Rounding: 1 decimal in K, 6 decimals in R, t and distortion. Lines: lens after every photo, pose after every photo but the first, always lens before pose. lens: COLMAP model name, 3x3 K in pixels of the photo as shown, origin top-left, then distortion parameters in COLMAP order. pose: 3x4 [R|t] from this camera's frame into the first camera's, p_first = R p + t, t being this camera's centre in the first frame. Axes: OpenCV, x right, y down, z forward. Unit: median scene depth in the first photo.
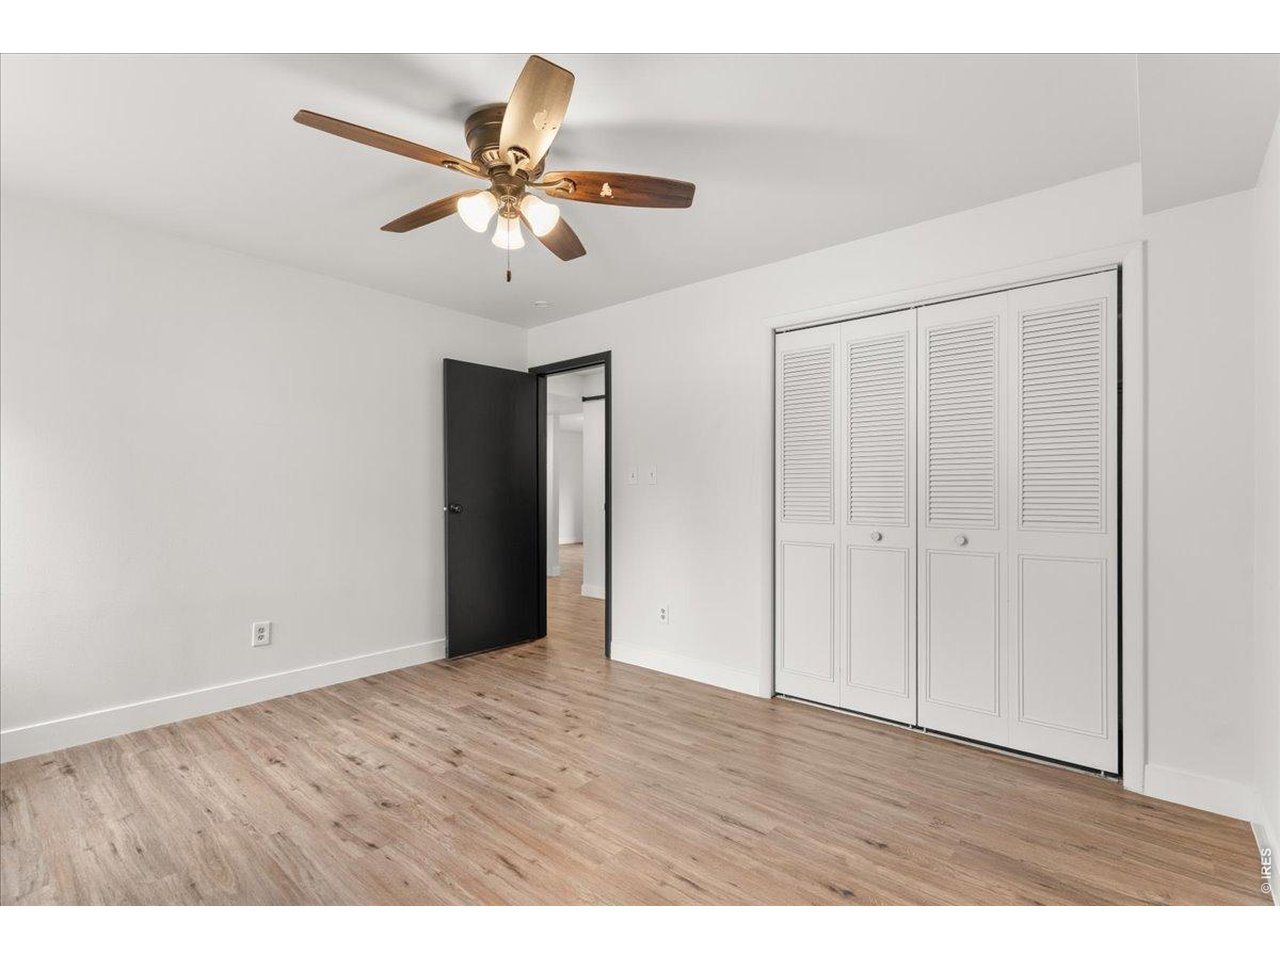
lens RADIAL K [[596.9, 0, 640.8], [0, 596.9, 483.4], [0, 0, 1]] dist [0.002160, 0.000387]
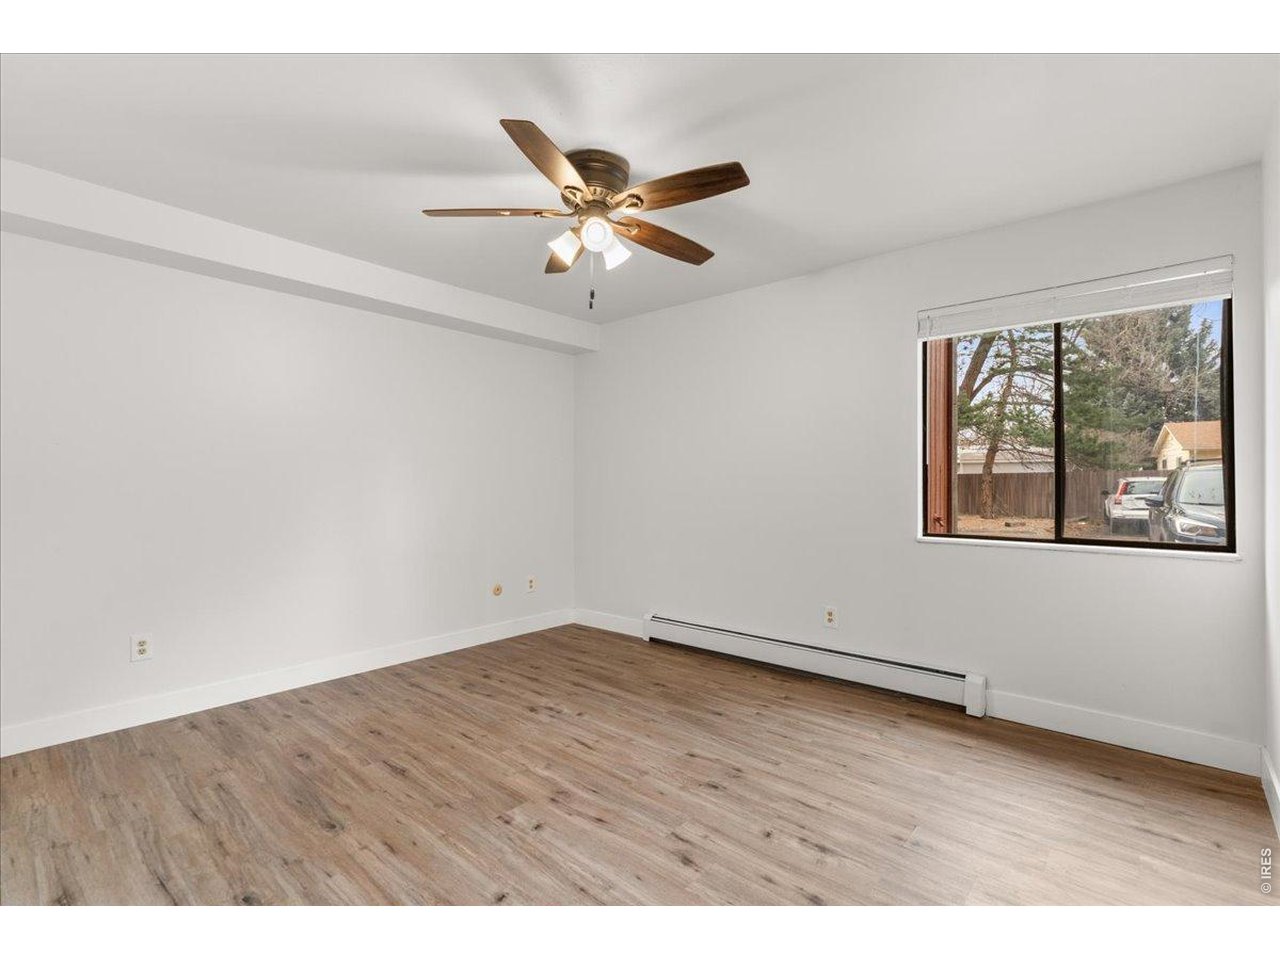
lens RADIAL K [[596.9, 0, 640.8], [0, 596.9, 483.4], [0, 0, 1]] dist [0.002160, 0.000387]
pose [[-0.999854, -0.000829, 0.017056, -0.318943], [-0.000976, 0.999963, -0.008567, 0.021715], [-0.017048, -0.008582, -0.999818, 2.047184]]
